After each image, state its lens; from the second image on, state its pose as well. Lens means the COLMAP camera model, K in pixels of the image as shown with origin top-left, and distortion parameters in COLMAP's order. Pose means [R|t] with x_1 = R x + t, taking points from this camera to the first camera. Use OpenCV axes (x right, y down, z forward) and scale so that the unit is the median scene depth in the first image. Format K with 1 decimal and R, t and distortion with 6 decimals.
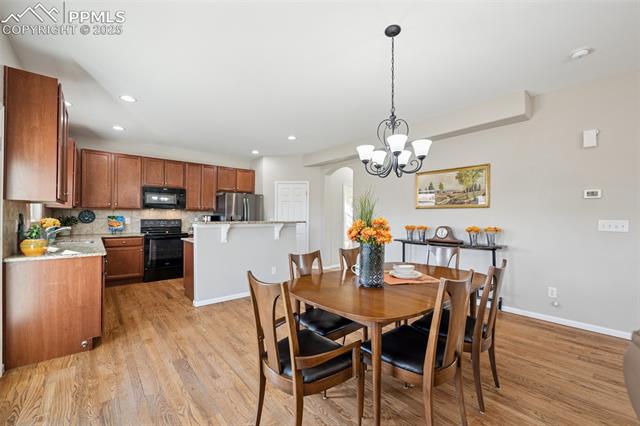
lens RADIAL K [[266.6, 0, 320.3], [0, 266.6, 216.4], [0, 0, 1]] dist [-0.000509, -0.000032]
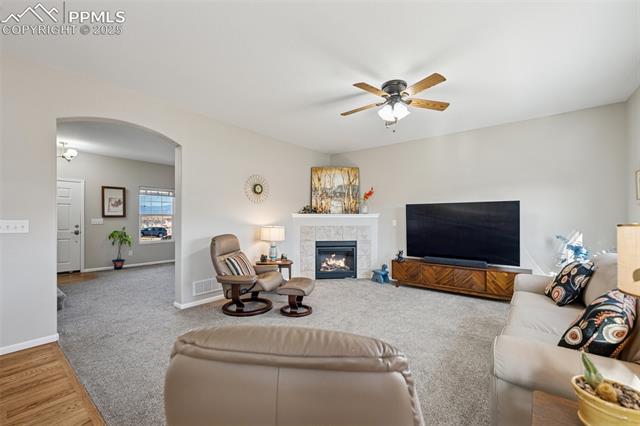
lens RADIAL K [[266.6, 0, 317.9], [0, 266.6, 219.0], [0, 0, 1]] dist [-0.000509, -0.000032]
pose [[-0.186572, -0.007177, 0.982415, 0.025854], [-0.007483, 0.999955, 0.005884, -0.001287], [-0.982413, -0.006253, -0.186617, 0.094840]]
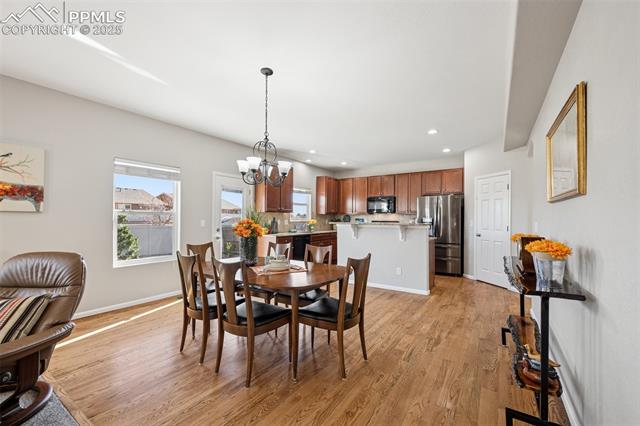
lens RADIAL K [[266.6, 0, 318.6], [0, 266.6, 218.4], [0, 0, 1]] dist [-0.000509, -0.000032]
pose [[0.266027, -0.003316, -0.963960, 0.620553], [0.002040, 0.999994, -0.002877, 0.001504], [0.963964, -0.001201, 0.266032, 0.359373]]
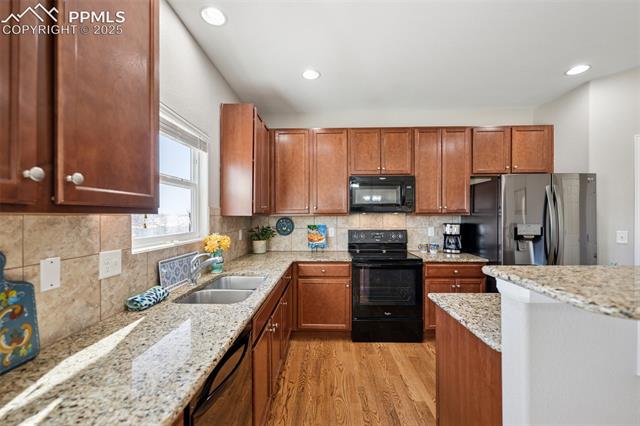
lens RADIAL K [[266.6, 0, 319.5], [0, 266.6, 215.5], [0, 0, 1]] dist [-0.000509, -0.000032]
pose [[0.745416, -0.007955, -0.666552, -0.307742], [0.009559, 0.999954, -0.001245, -0.023771], [0.666531, -0.005444, 0.745458, 0.492400]]
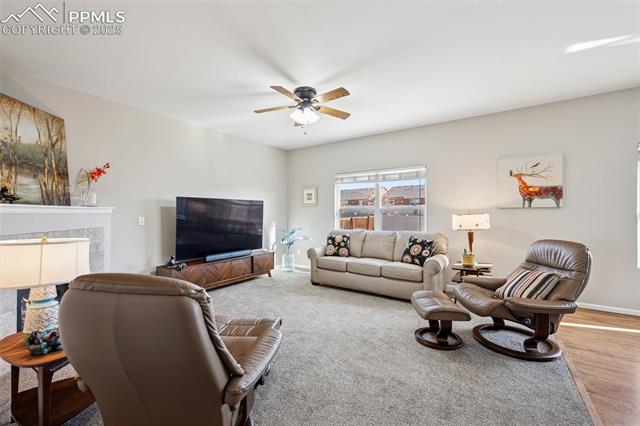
lens RADIAL K [[266.6, 0, 318.8], [0, 266.6, 211.5], [0, 0, 1]] dist [-0.000509, -0.000032]
pose [[-0.966710, -0.001668, -0.255869, 0.677055], [0.001569, 0.999921, -0.012447, 0.002507], [0.255870, -0.012435, -0.966631, 0.432688]]
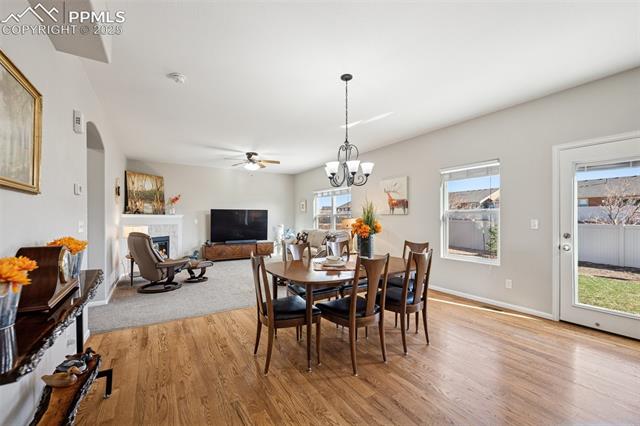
lens RADIAL K [[266.6, 0, 319.3], [0, 266.6, 216.3], [0, 0, 1]] dist [-0.000509, -0.000032]
pose [[-0.987569, -0.001107, 0.157179, 0.078412], [-0.002926, 0.999931, -0.011344, 0.004208], [-0.157156, -0.011663, -0.987505, 0.929640]]
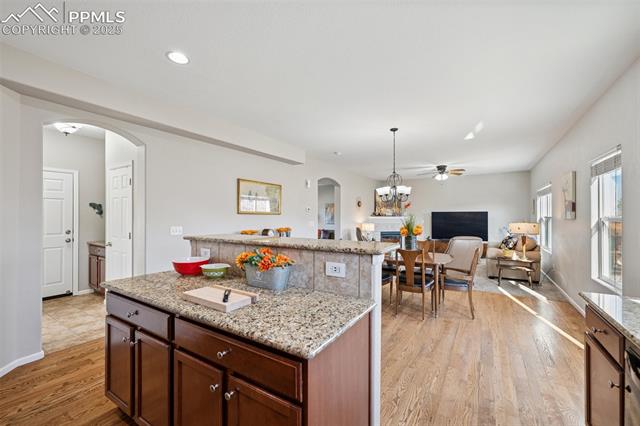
lens RADIAL K [[266.6, 0, 320.4], [0, 266.6, 213.9], [0, 0, 1]] dist [-0.000509, -0.000032]
pose [[-0.297930, 0.001406, 0.954587, -0.581547], [-0.007629, 0.999963, -0.003854, -0.022354], [-0.954557, -0.008431, -0.297908, 0.842829]]
